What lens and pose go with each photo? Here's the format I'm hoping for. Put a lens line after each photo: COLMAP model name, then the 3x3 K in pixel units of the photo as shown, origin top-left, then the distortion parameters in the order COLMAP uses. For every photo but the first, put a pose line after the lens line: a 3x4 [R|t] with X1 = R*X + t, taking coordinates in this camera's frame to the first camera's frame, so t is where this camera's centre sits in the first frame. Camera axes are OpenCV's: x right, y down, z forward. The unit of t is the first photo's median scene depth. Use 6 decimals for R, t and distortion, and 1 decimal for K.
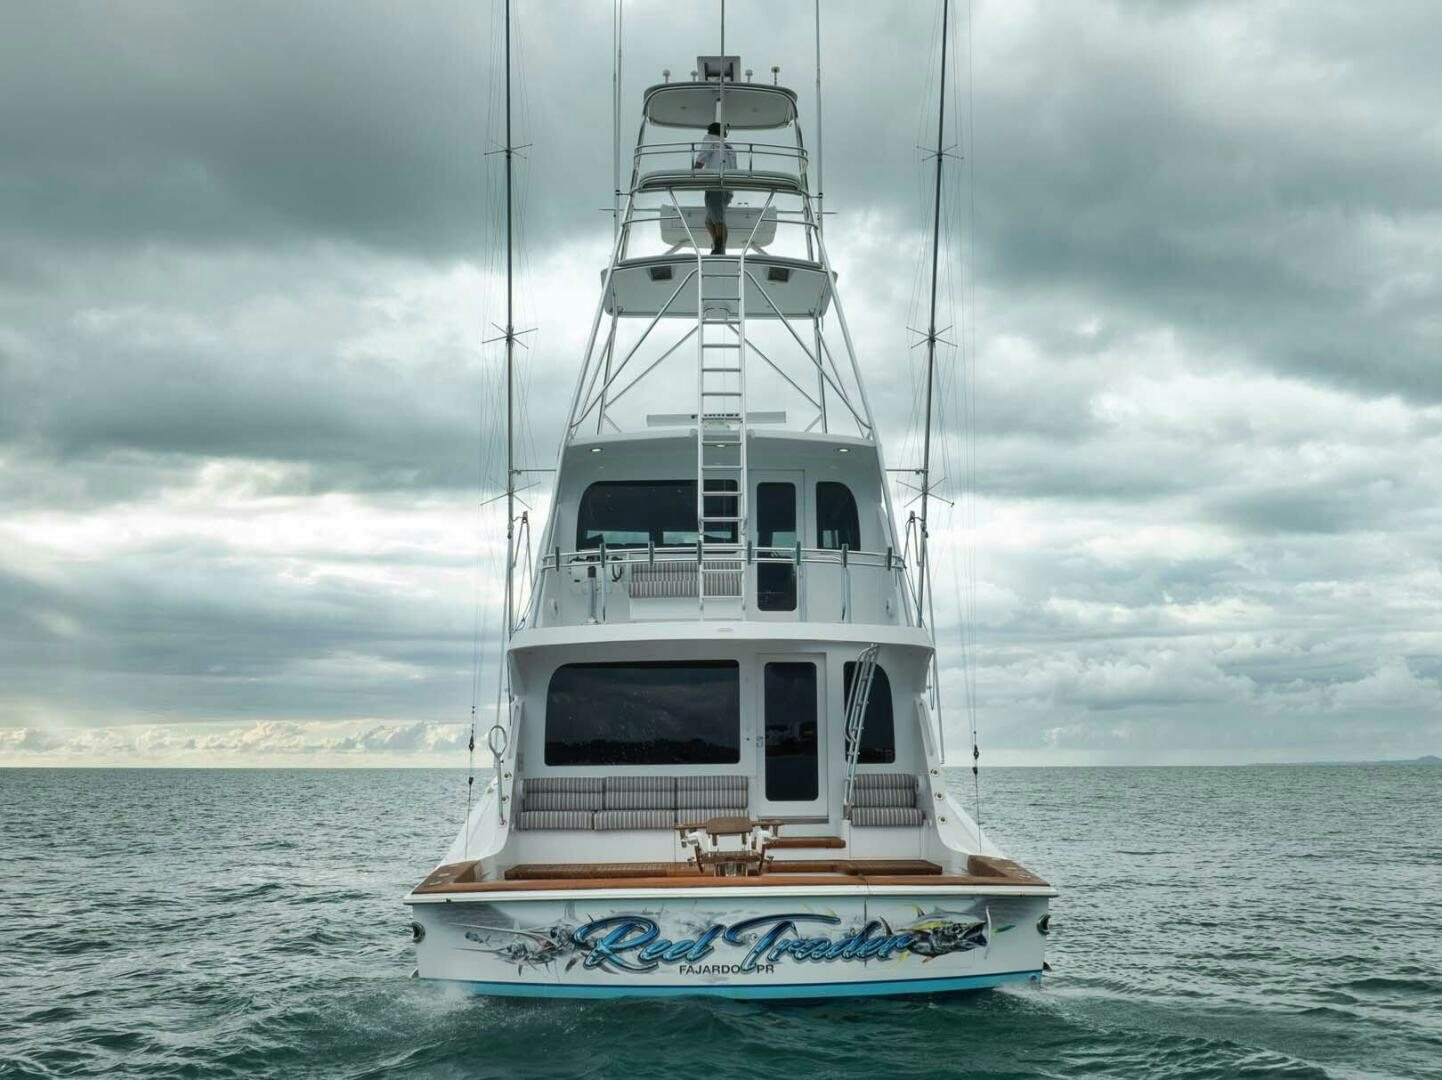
lens RADIAL K [[1366.2, 0, 725.3], [0, 1366.2, 549.6], [0, 0, 1]] dist [-0.015672, 0.000000]
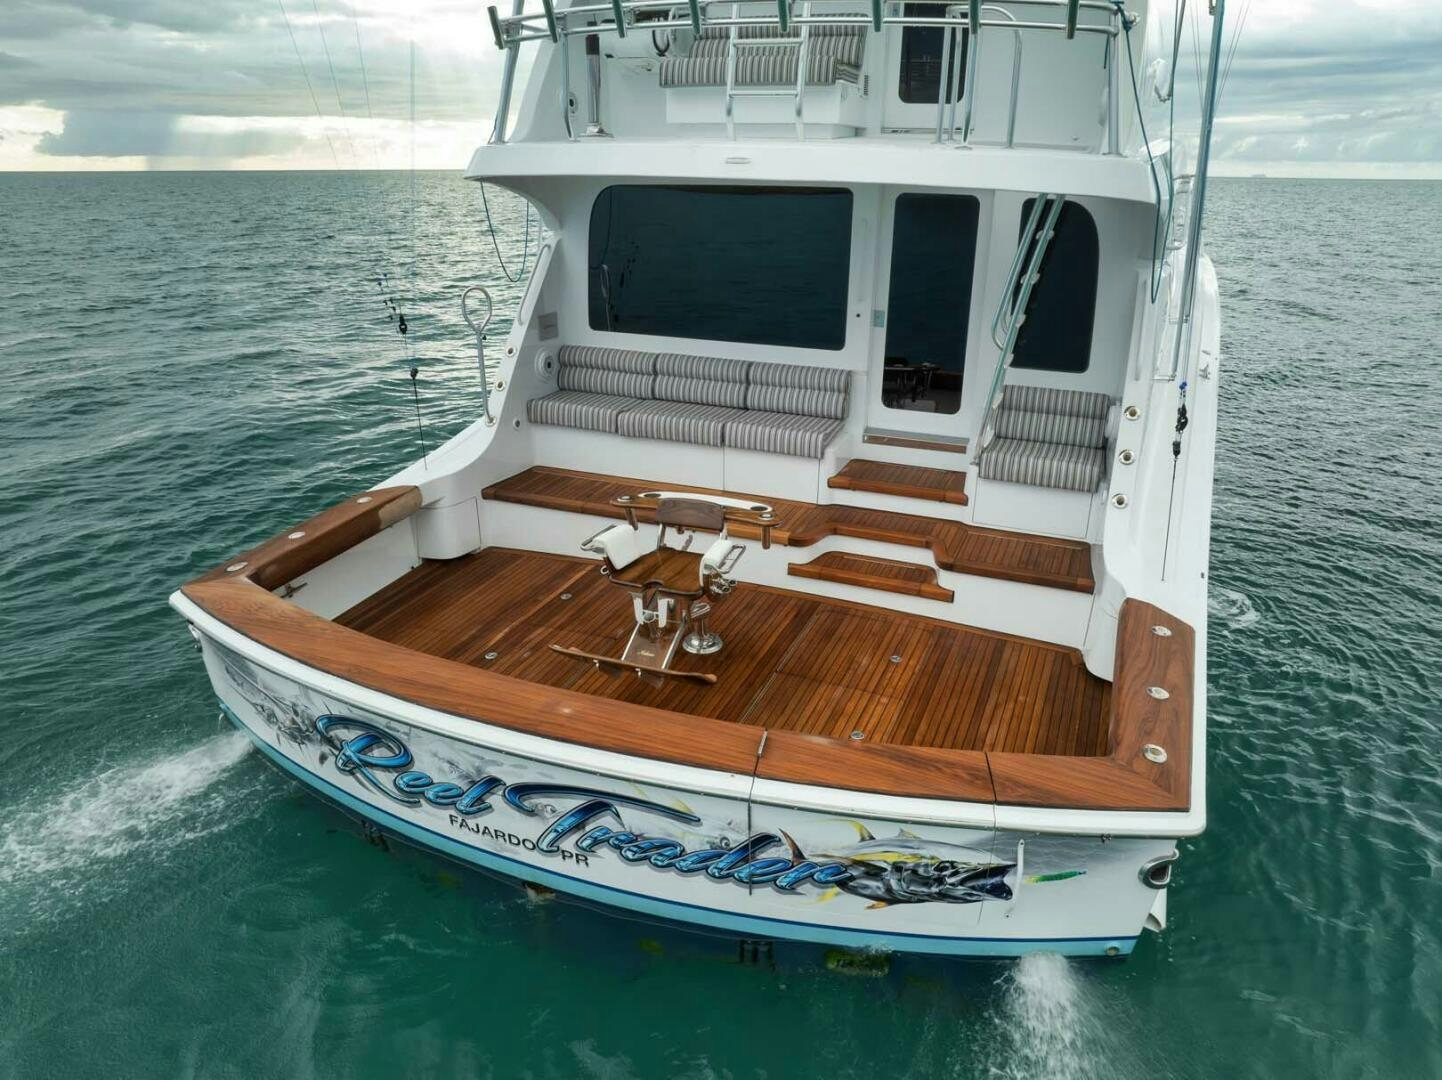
lens RADIAL K [[1023.1, 0, 718.5], [0, 1023.1, 532.2], [0, 0, 1]] dist [-0.027813, -0.001556]
pose [[0.913991, 0.161203, -0.372336, 0.214636], [0.038653, 0.878914, 0.475411, -0.008365], [0.403889, -0.448914, 0.797089, 0.735125]]
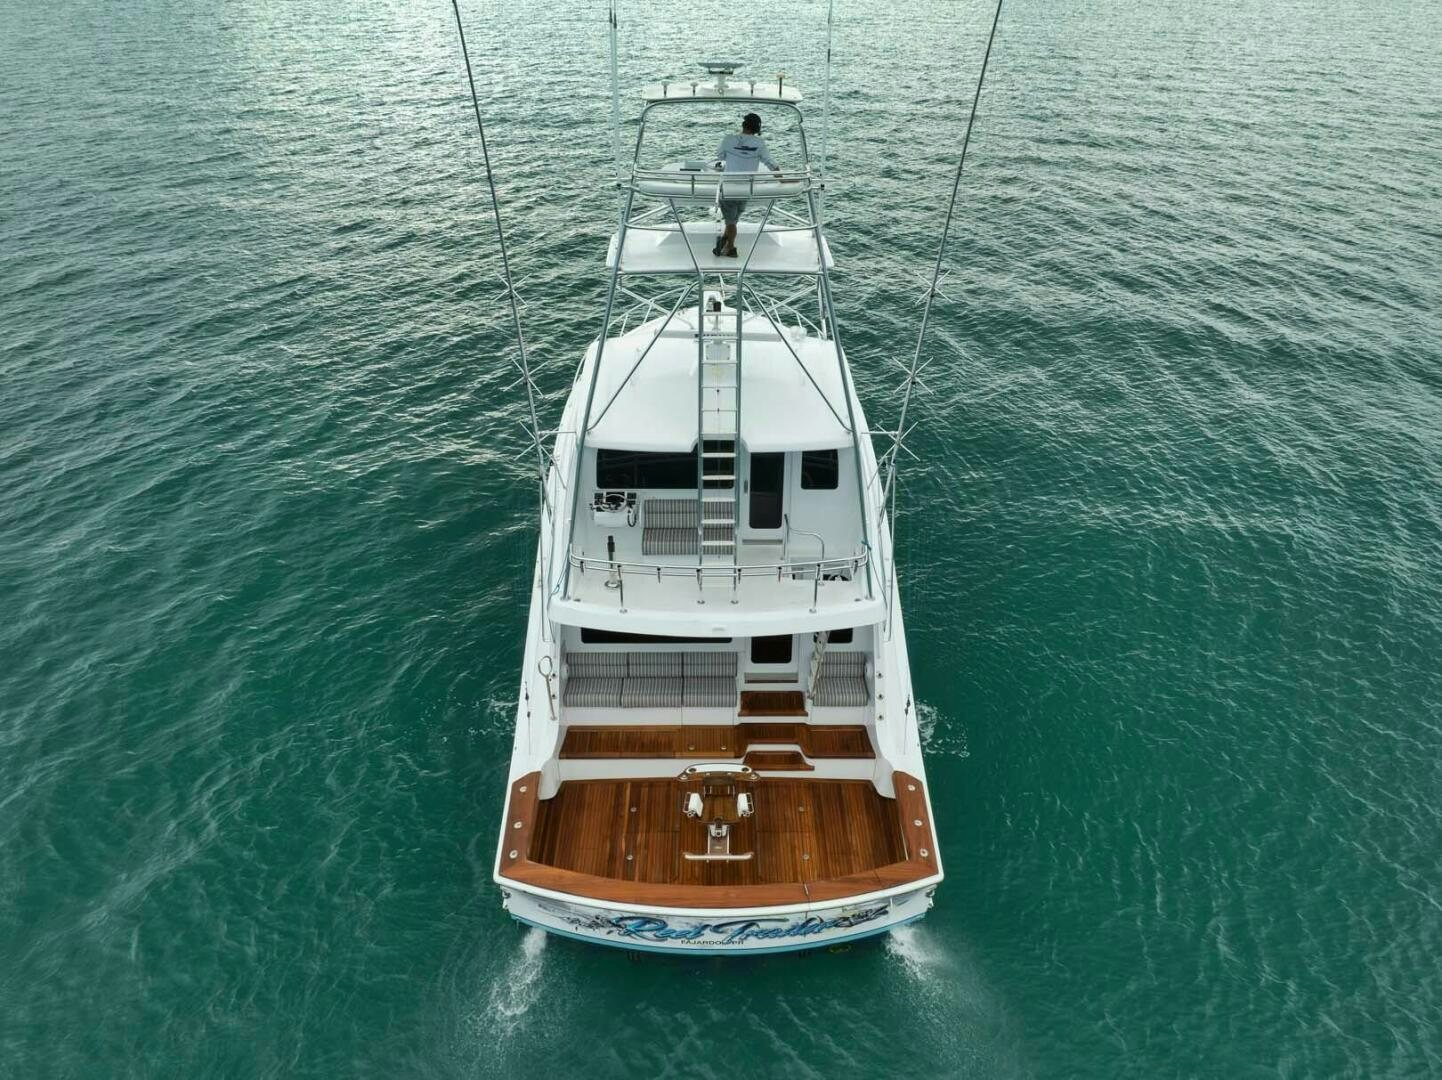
lens RADIAL K [[1183.0, 0, 712.0], [0, 1183.0, 565.3], [0, 0, 1]] dist [-0.034736, -0.001827]
pose [[0.999575, 0.020337, -0.020865, 0.019102], [-0.003238, 0.789221, 0.614100, -0.813530], [0.028956, -0.613772, 0.788952, 0.218500]]
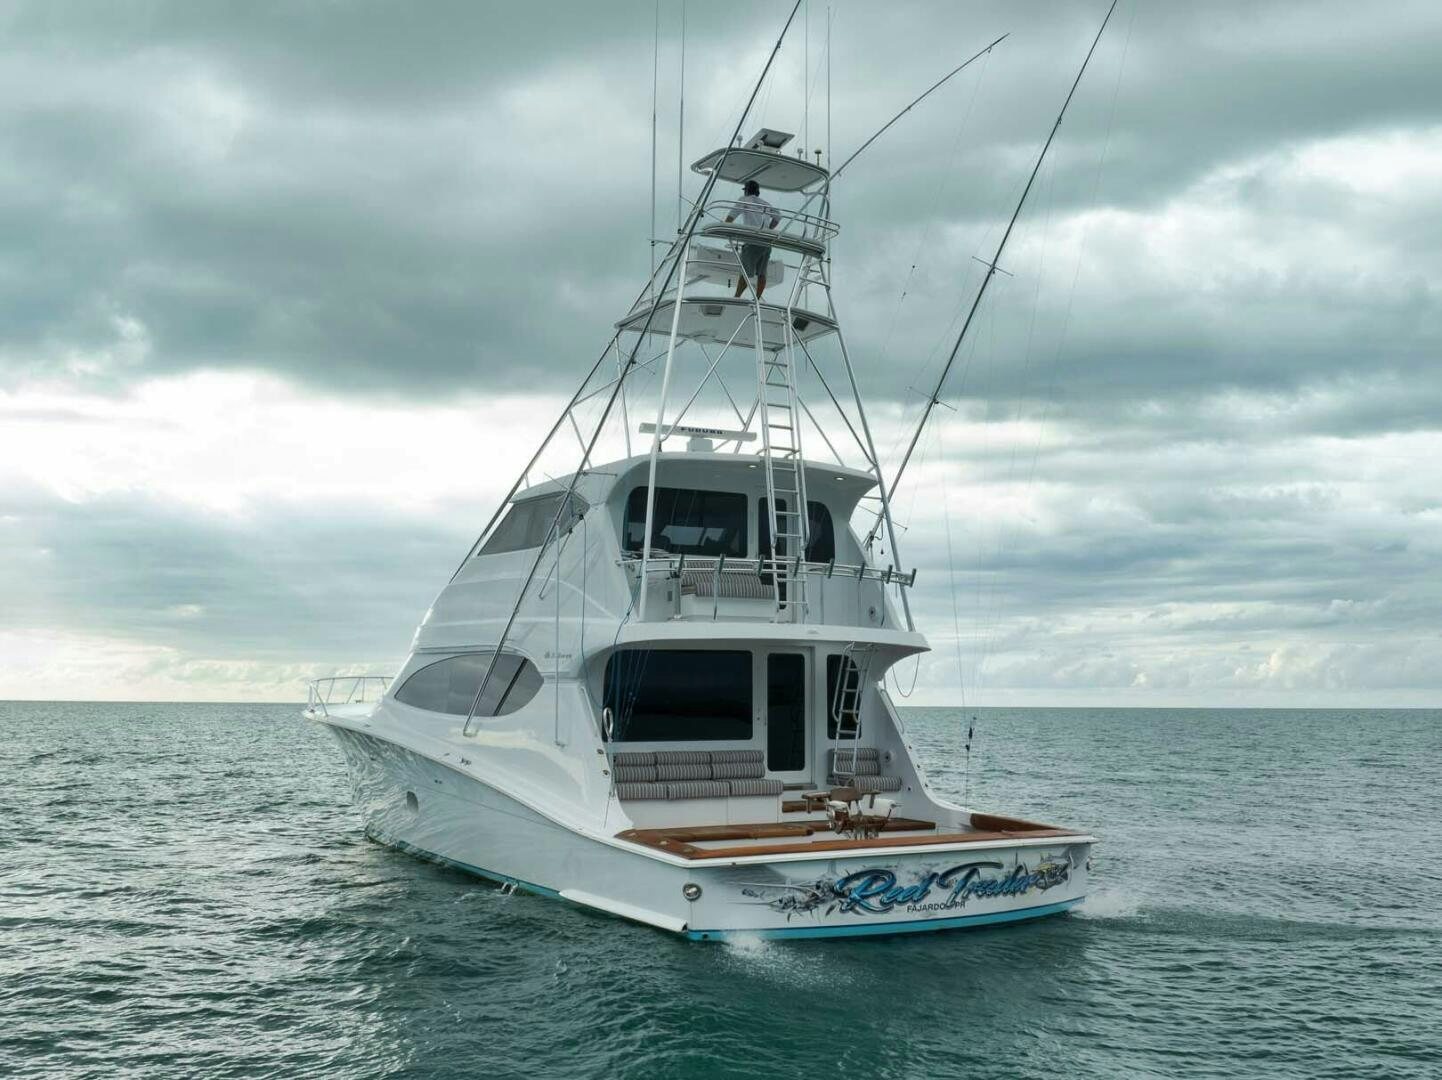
lens RADIAL K [[1454.7, 0, 725.7], [0, 1454.7, 523.7], [0, 0, 1]] dist [0.012057, 0.000000]
pose [[0.878873, 0.066964, 0.472332, -0.845190], [-0.082555, 0.996510, 0.012331, -0.057936], [-0.469858, -0.049831, 0.881334, -0.115813]]
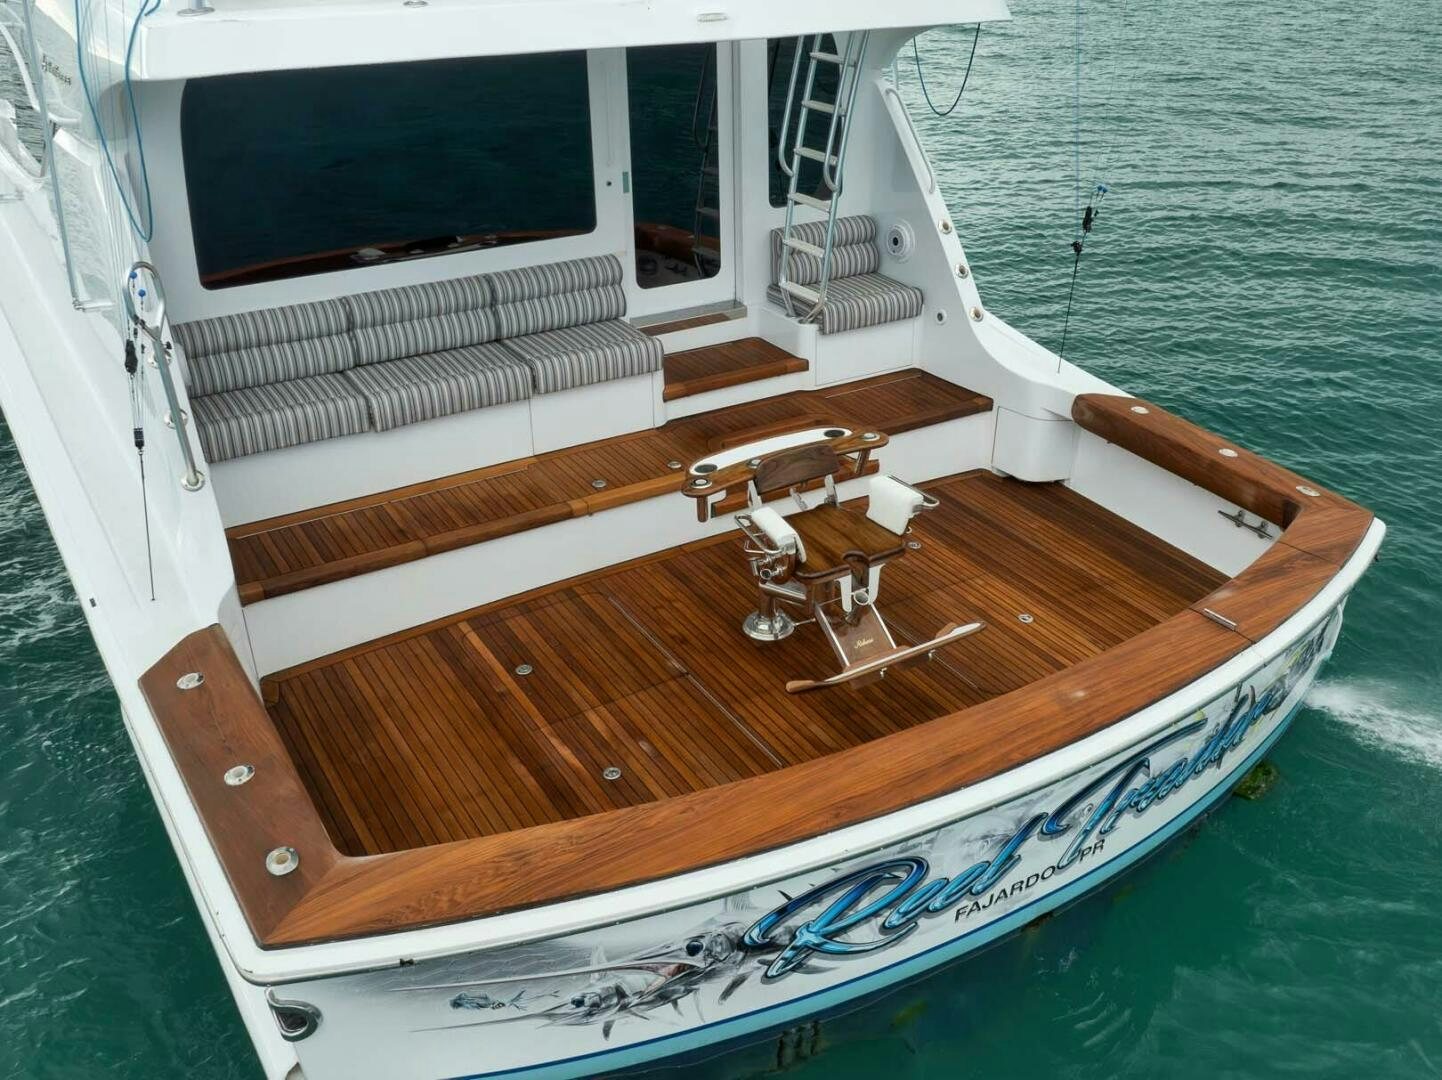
lens RADIAL K [[1366.2, 0, 802.6], [0, 1366.2, 438.8], [0, 0, 1]] dist [-0.015672, 0.000000]
pose [[0.848216, -0.193619, 0.492992, -0.267662], [-0.089161, 0.865307, 0.493249, -0.052828], [-0.522092, -0.462338, 0.716704, 0.756834]]
